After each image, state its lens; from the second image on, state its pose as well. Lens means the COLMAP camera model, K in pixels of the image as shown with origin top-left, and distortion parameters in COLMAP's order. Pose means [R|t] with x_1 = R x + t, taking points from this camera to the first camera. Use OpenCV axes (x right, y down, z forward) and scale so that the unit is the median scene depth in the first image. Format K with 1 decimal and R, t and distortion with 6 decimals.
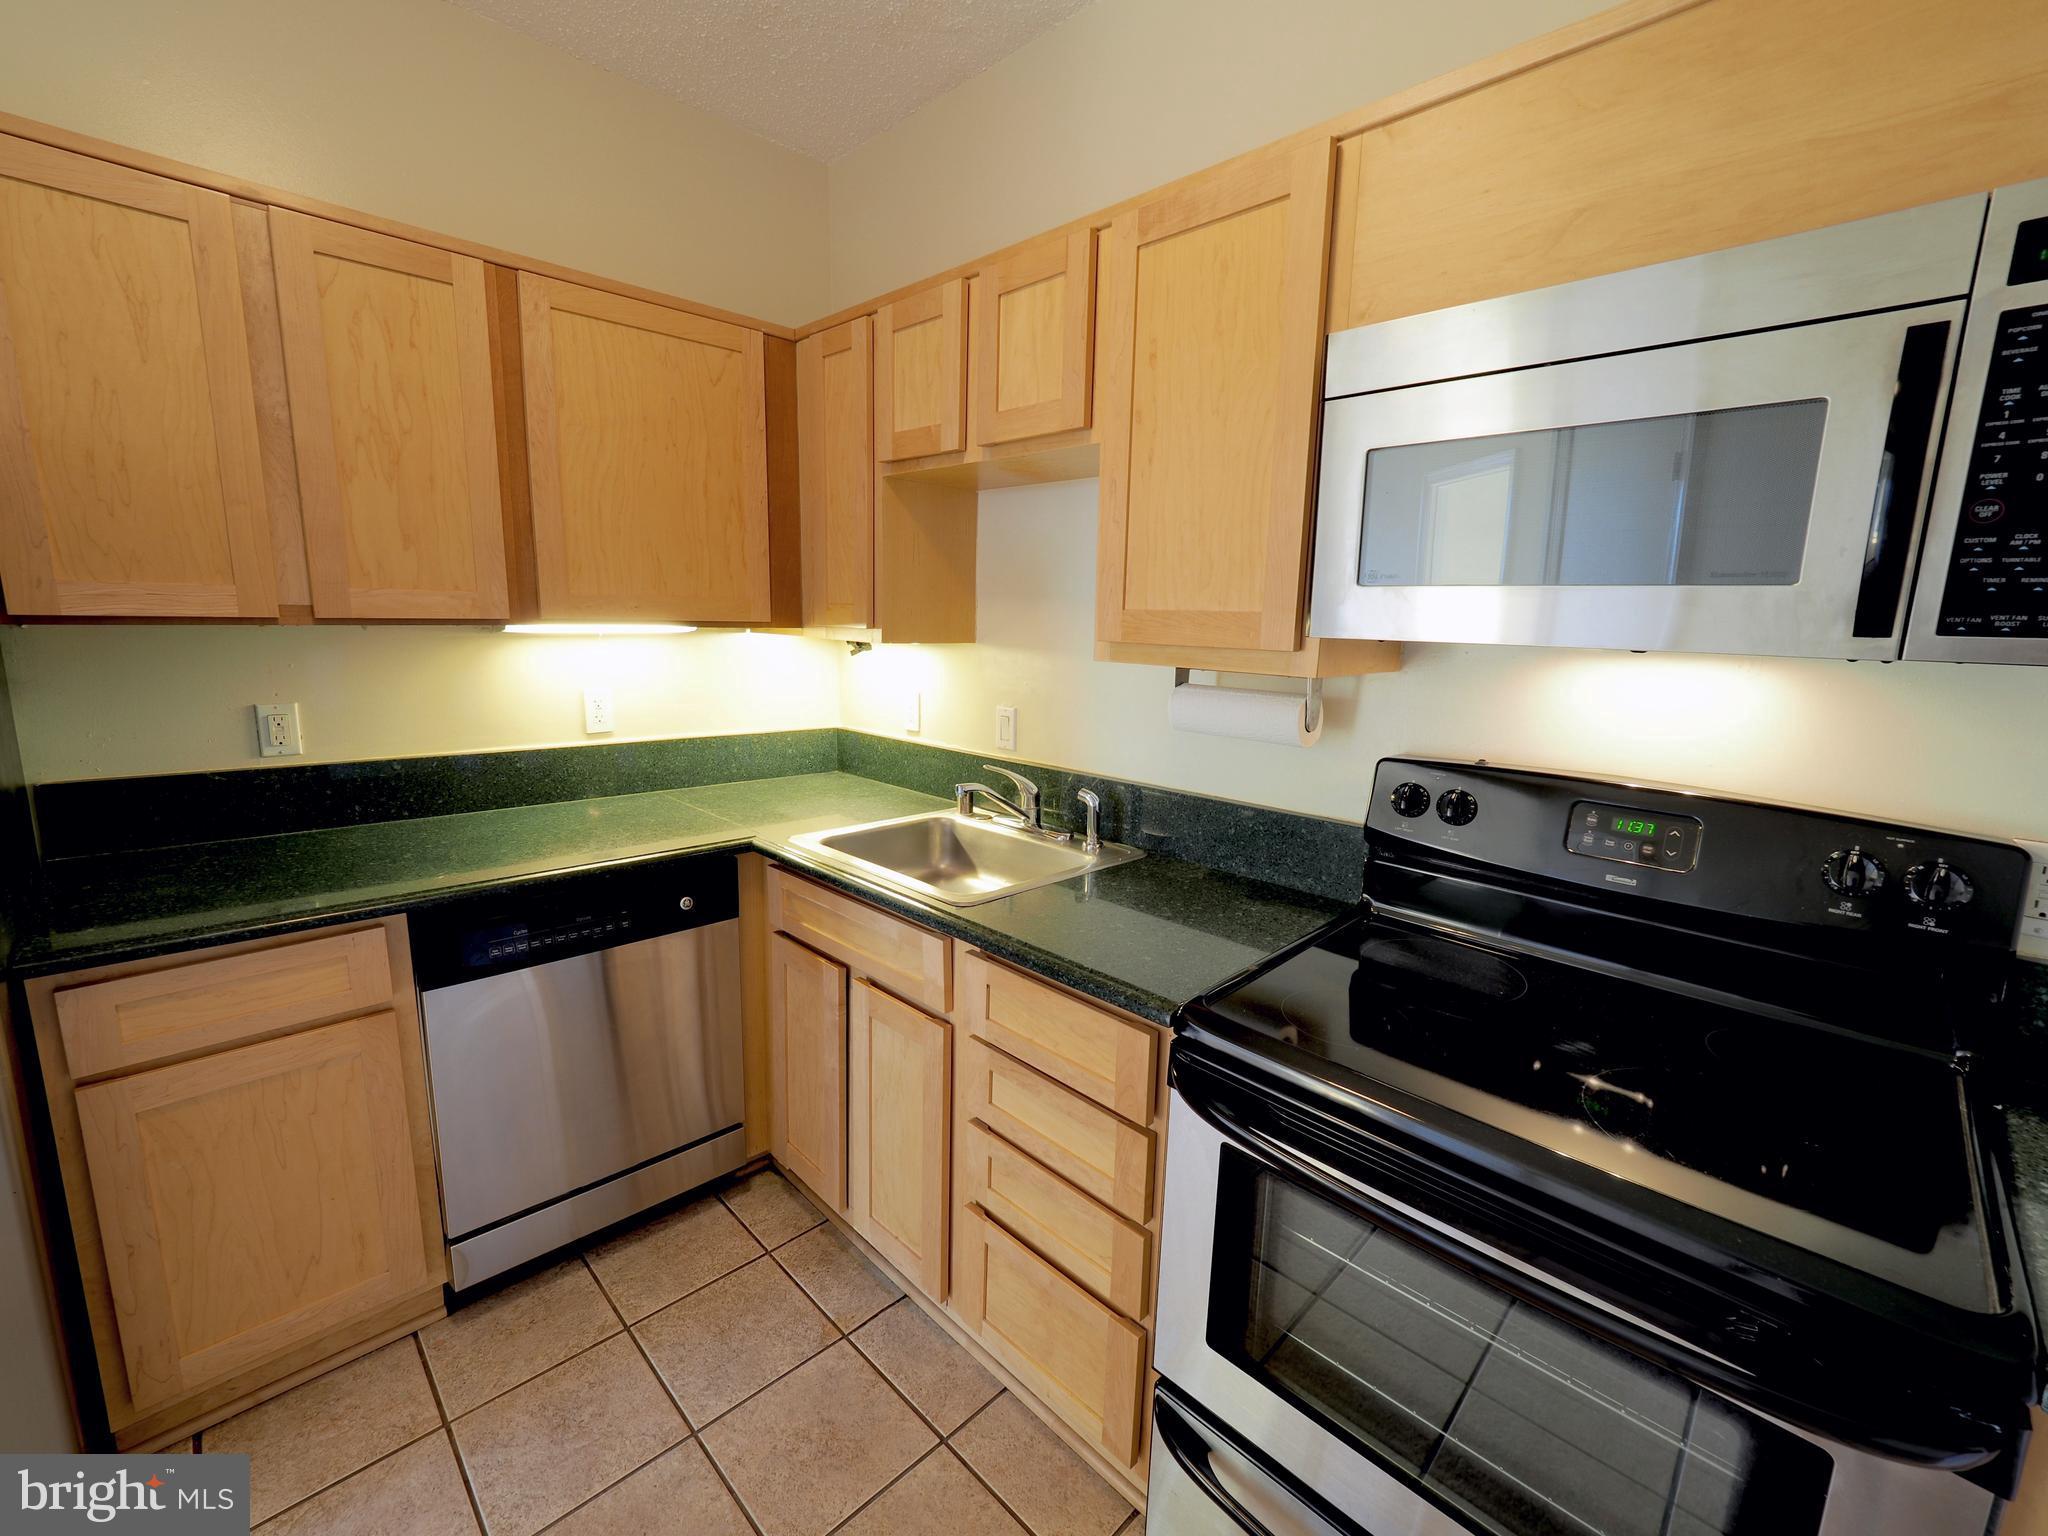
lens RADIAL K [[858.6, 0, 1027.1], [0, 858.6, 765.4], [0, 0, 1]] dist [-0.005633, 0.000204]
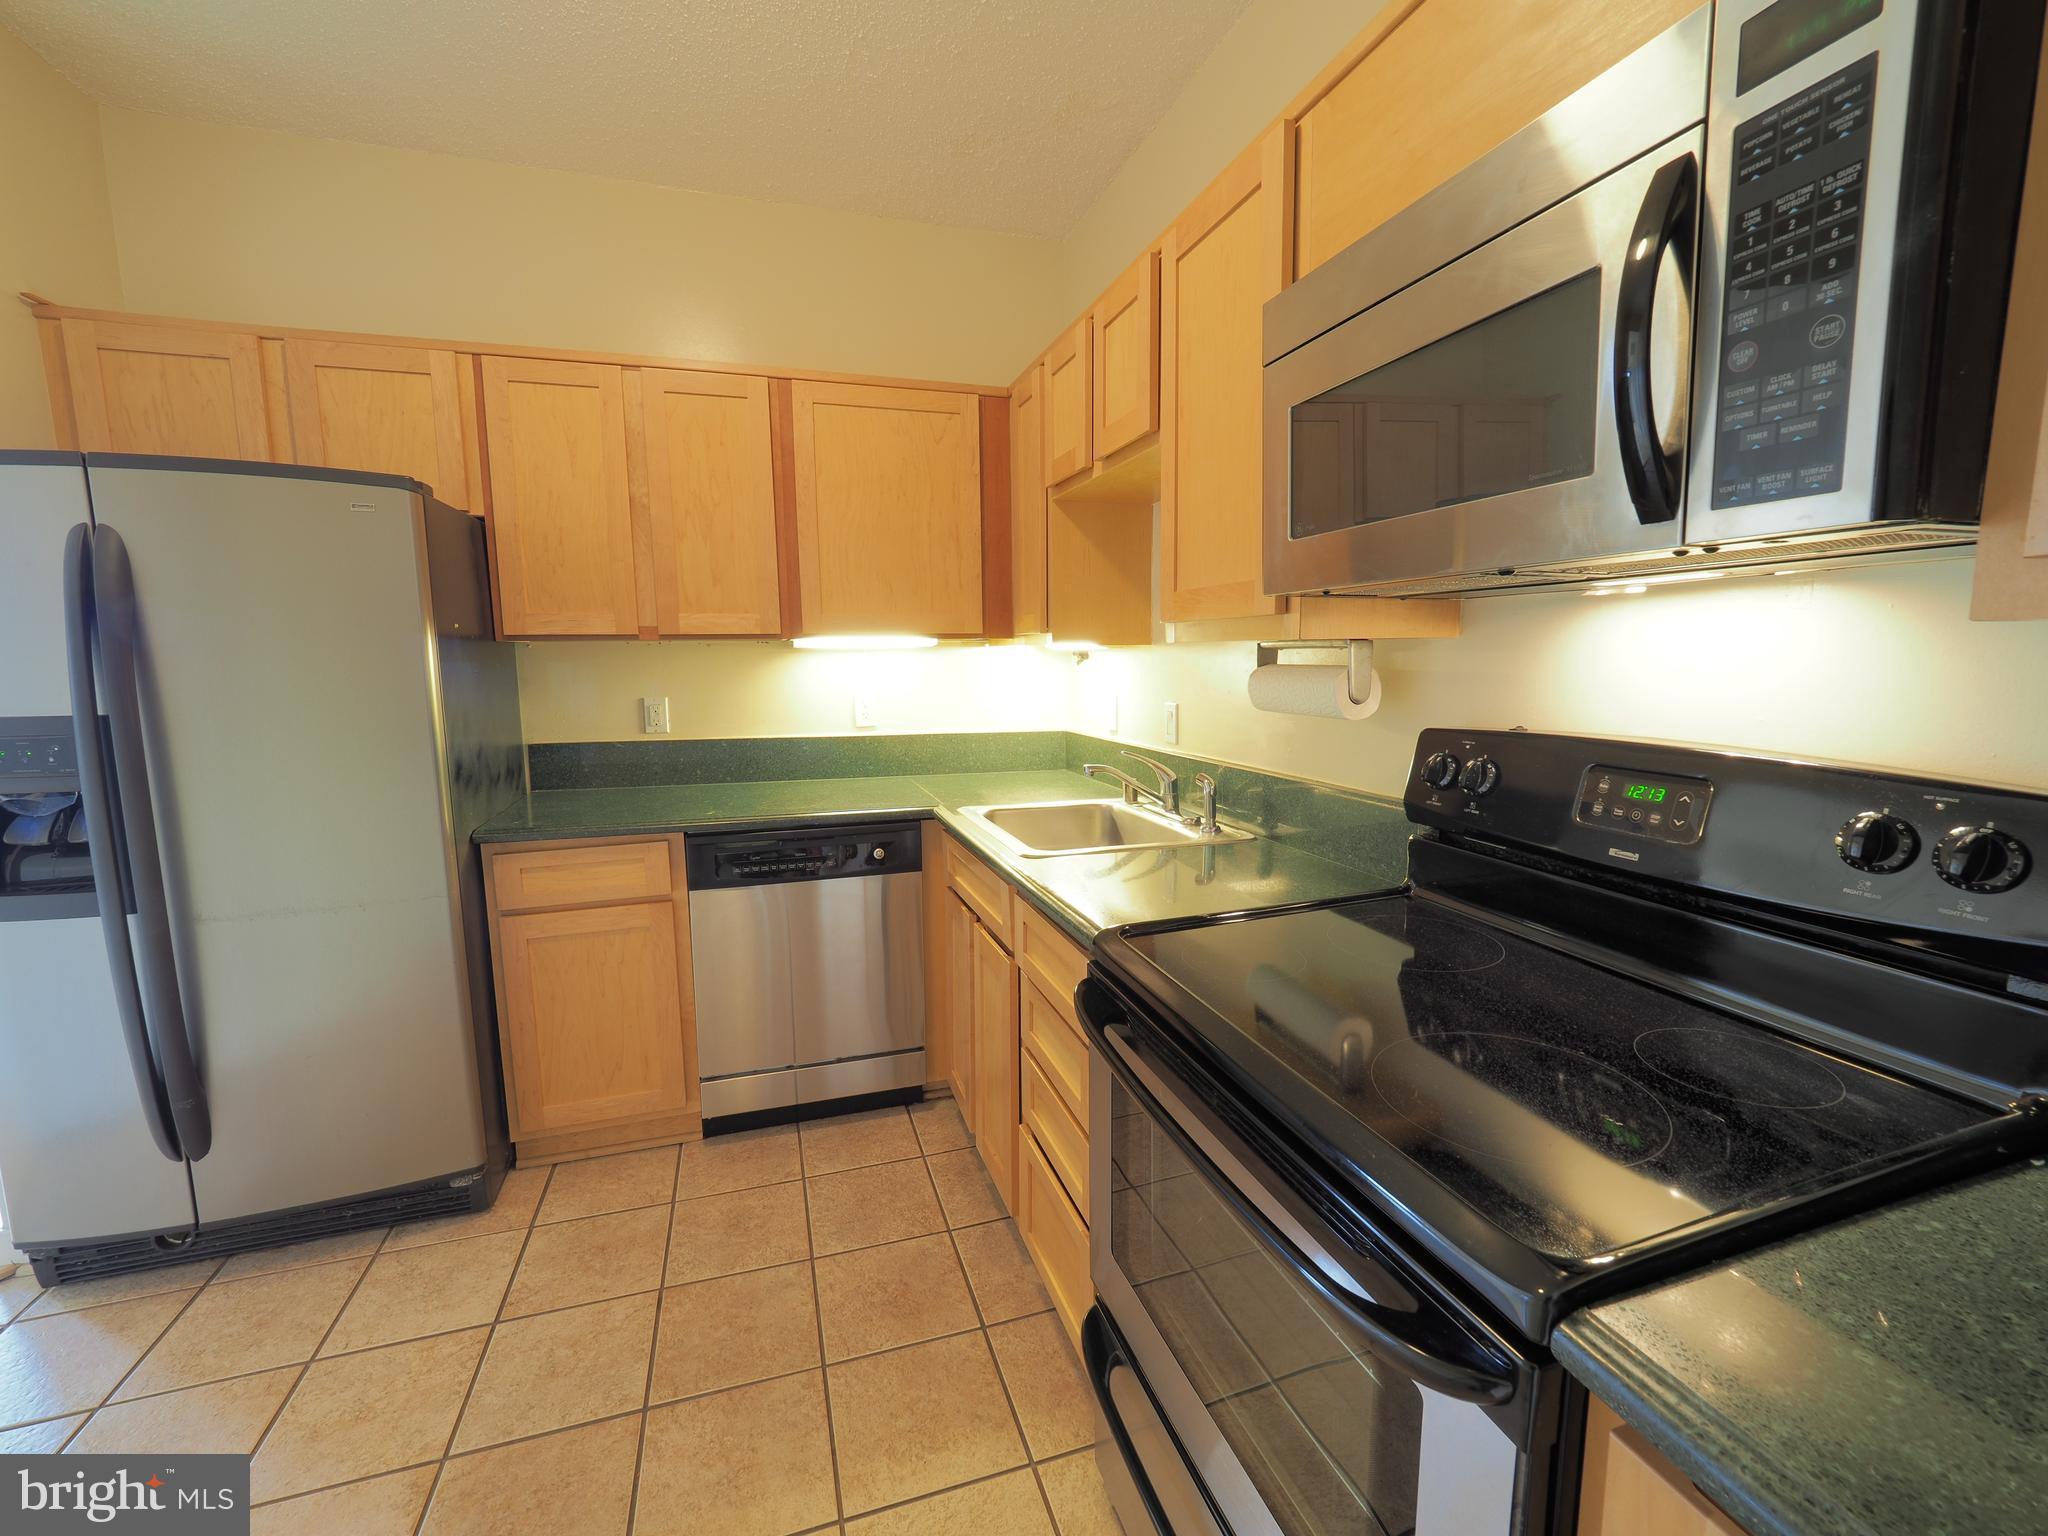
lens RADIAL K [[858.6, 0, 1027.1], [0, 858.6, 765.4], [0, 0, 1]] dist [-0.005633, 0.000204]
pose [[0.892247, 0.025142, -0.450847, 0.392774], [-0.047477, 0.998138, -0.038298, 0.076739], [0.449044, 0.055576, 0.891779, -0.023950]]
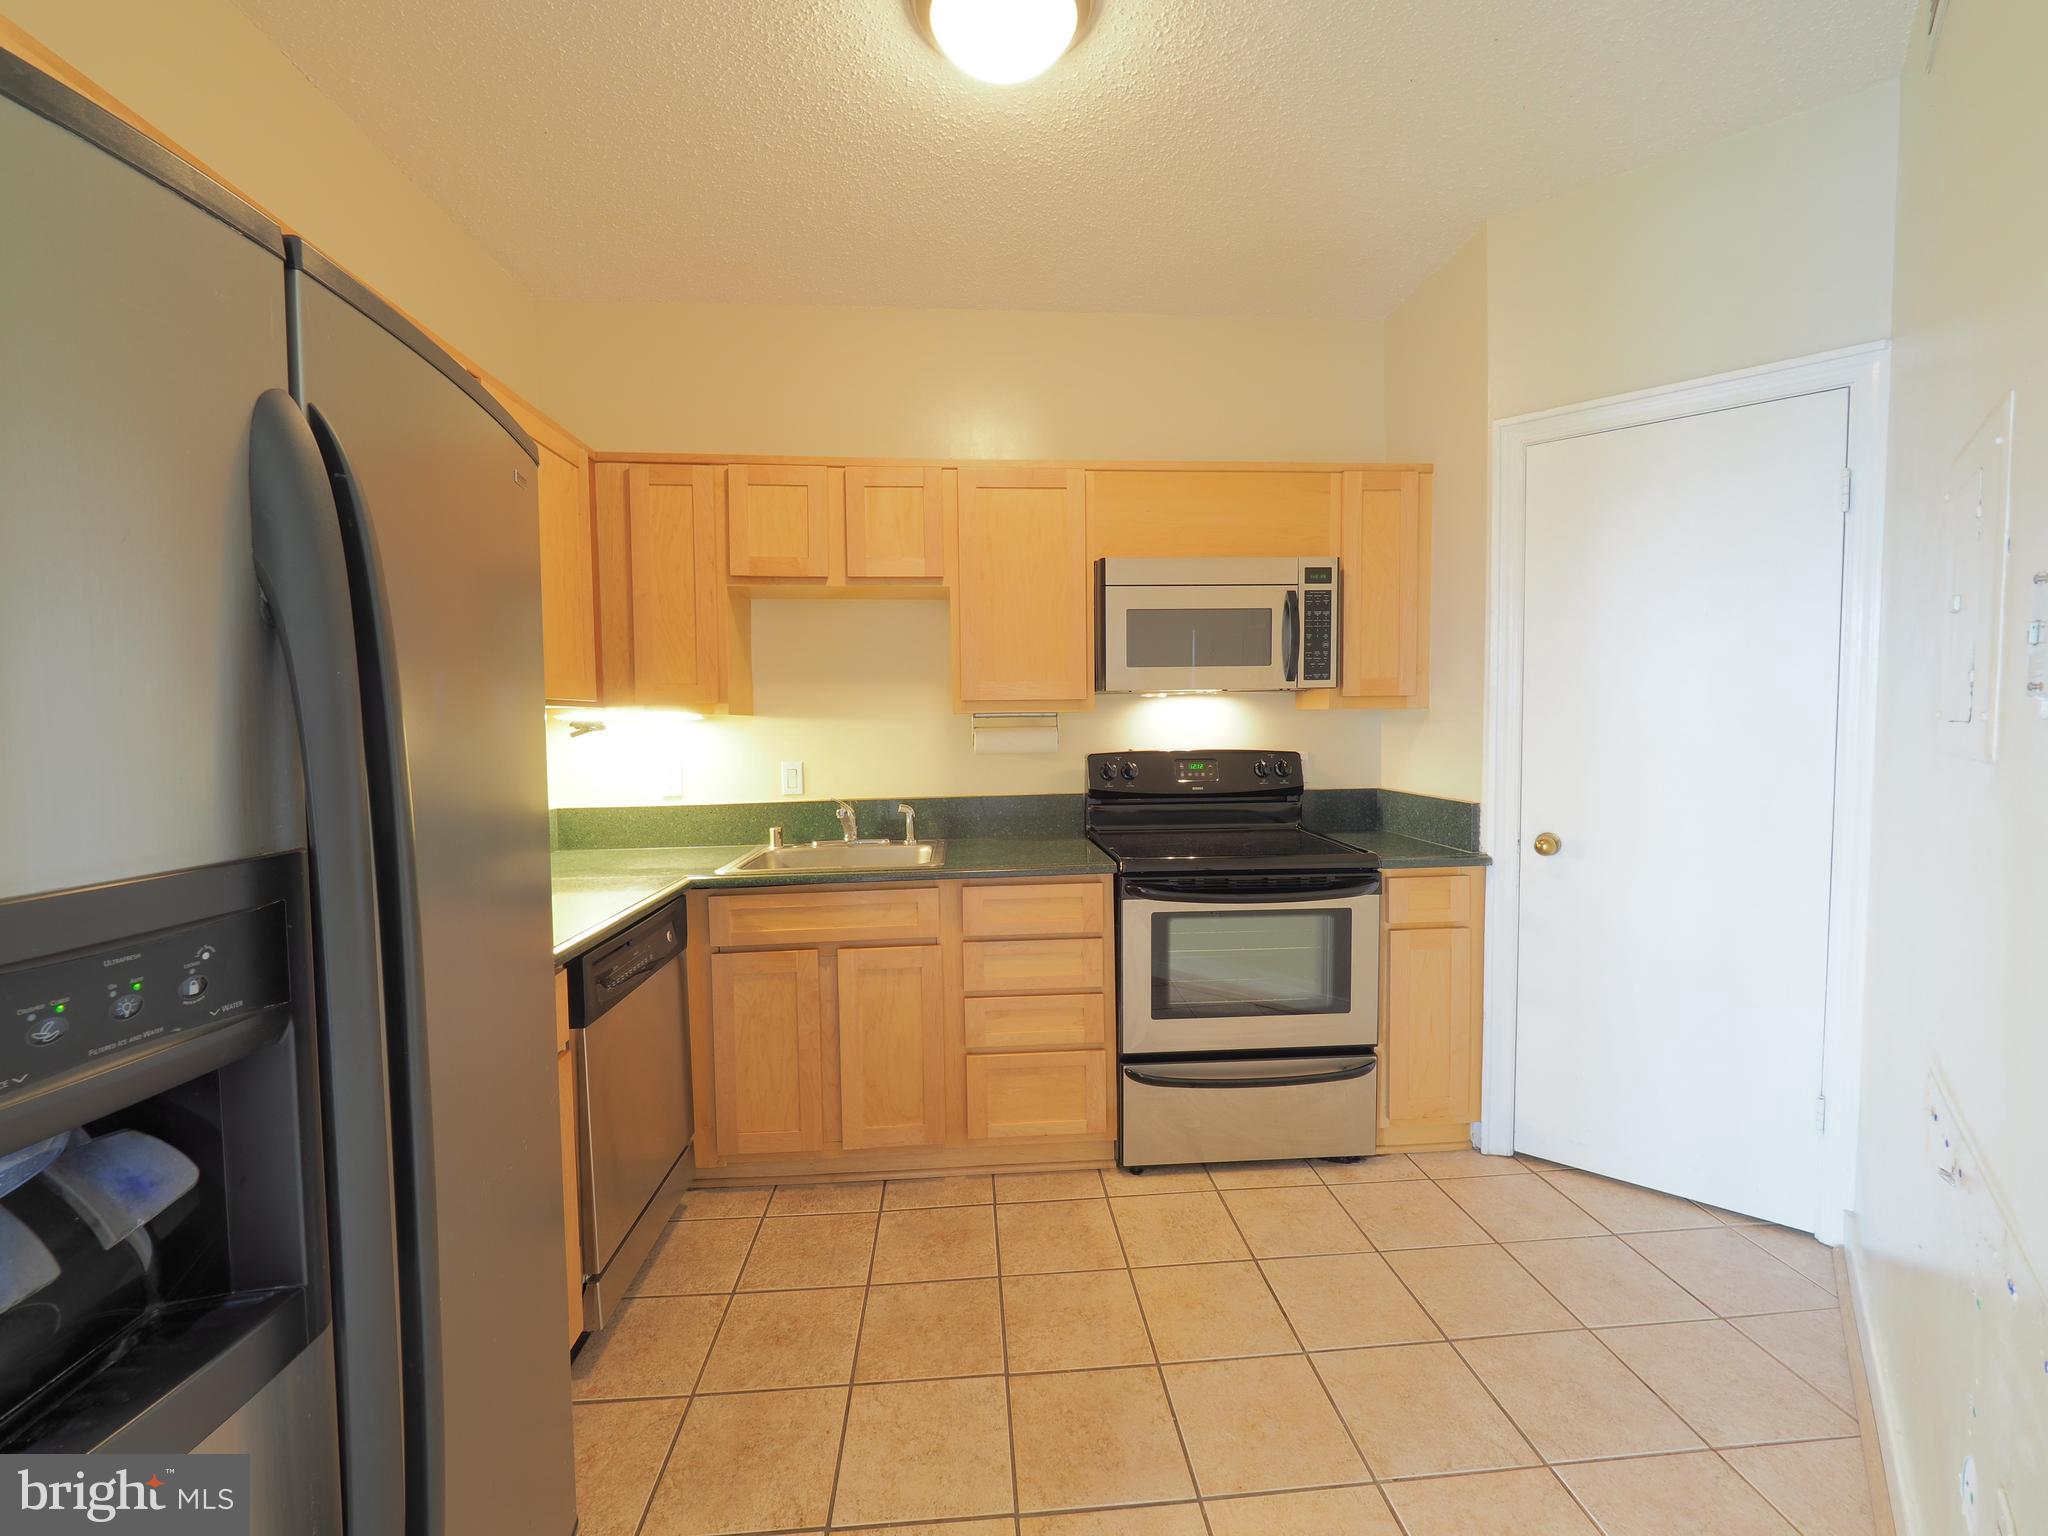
lens RADIAL K [[852.5, 0, 1024.0], [0, 852.5, 768.0], [0, 0, 1]] dist [0.001319, 0.000155]
pose [[0.648377, -0.075181, 0.757598, -1.039194], [0.162830, 0.985780, -0.041530, 0.070057], [-0.743703, 0.150287, 0.651399, -0.150881]]
